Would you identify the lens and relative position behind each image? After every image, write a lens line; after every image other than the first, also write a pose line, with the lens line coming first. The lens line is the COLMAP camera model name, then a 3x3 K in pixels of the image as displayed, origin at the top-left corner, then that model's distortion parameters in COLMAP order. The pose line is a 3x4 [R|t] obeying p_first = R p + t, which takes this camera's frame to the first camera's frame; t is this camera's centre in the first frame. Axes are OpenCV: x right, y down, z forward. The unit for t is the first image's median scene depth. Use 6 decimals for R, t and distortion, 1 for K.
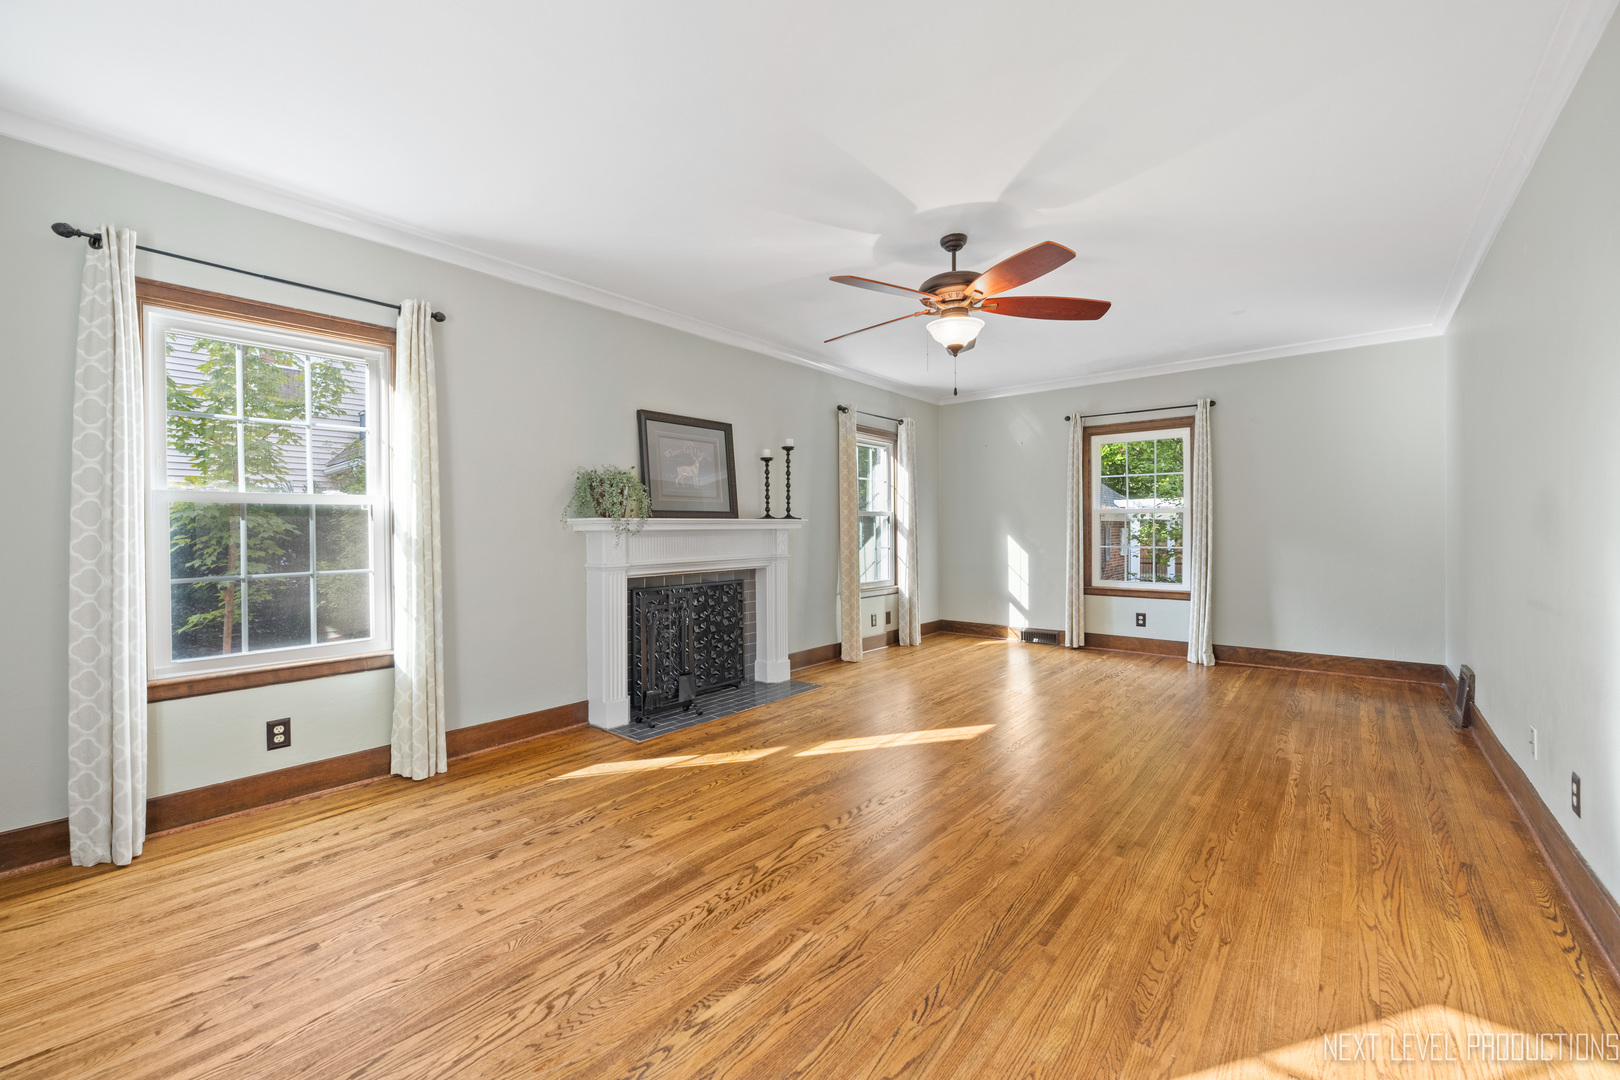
lens RADIAL K [[650.6, 0, 808.9], [0, 650.6, 538.1], [0, 0, 1]] dist [-0.001287, 0.000097]
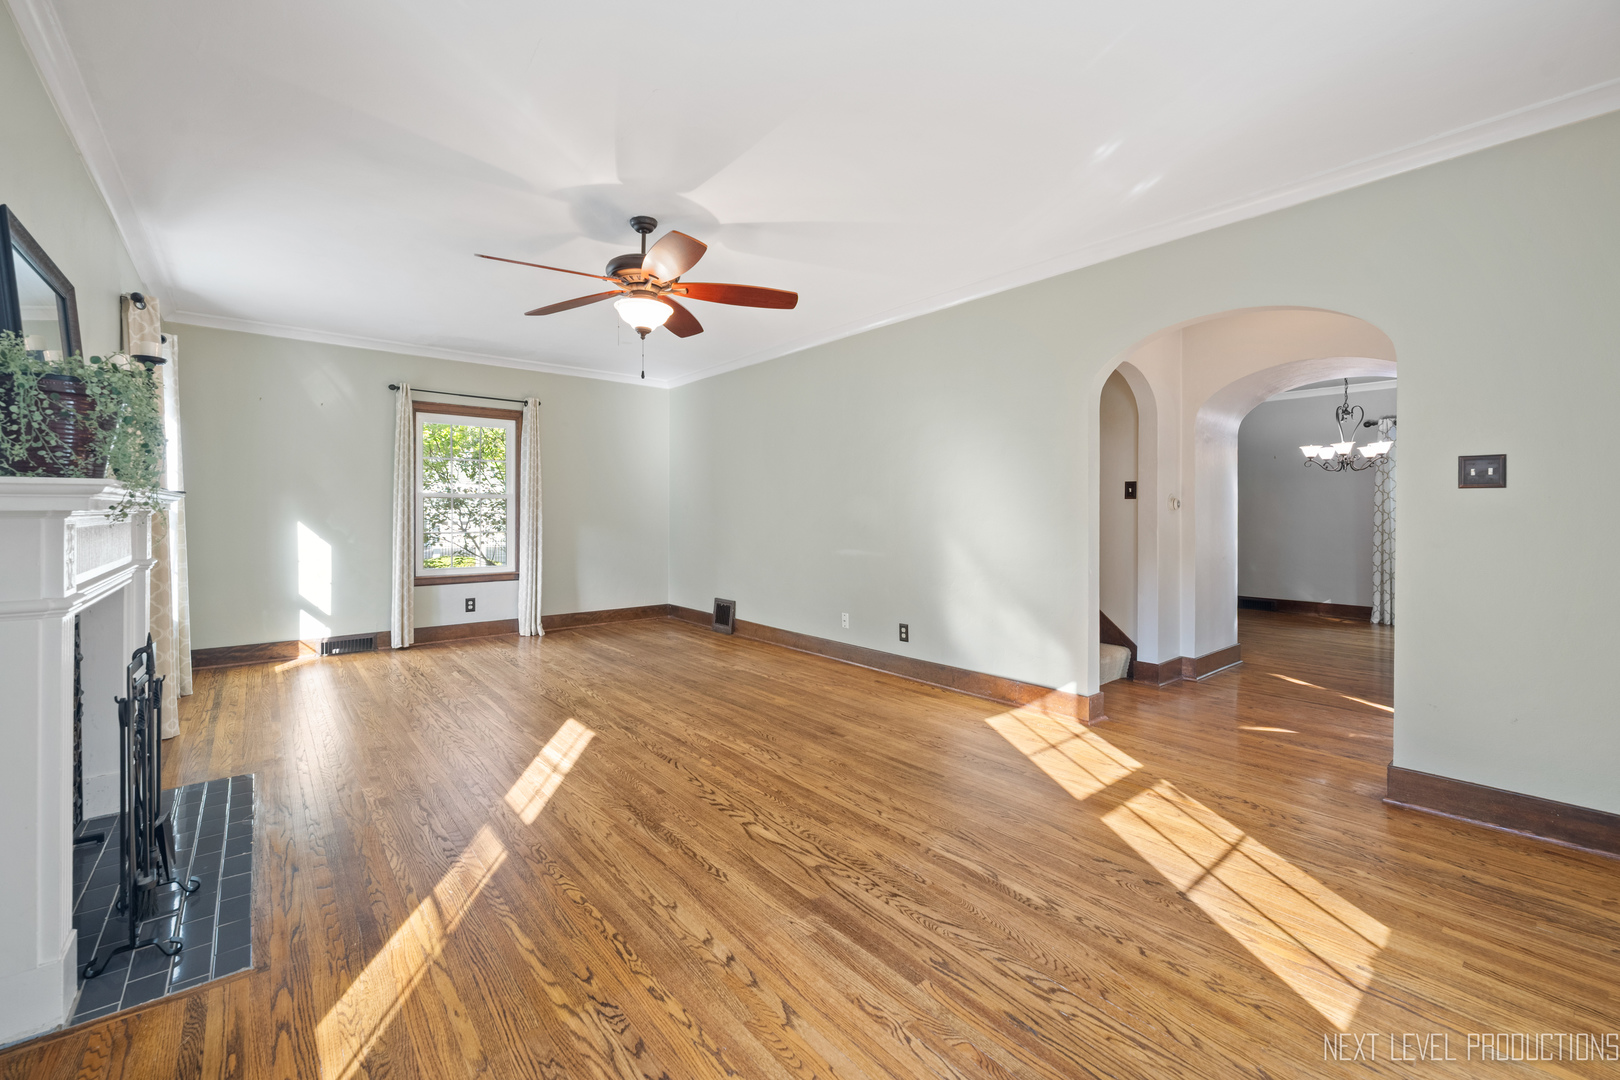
lens RADIAL K [[650.6, 0, 806.5], [0, 650.6, 523.5], [0, 0, 1]] dist [-0.001287, 0.000097]
pose [[0.181669, -0.006610, 0.983338, -0.933930], [0.007844, 0.999955, 0.005272, -0.003355], [-0.983329, 0.006756, 0.181712, 0.766082]]
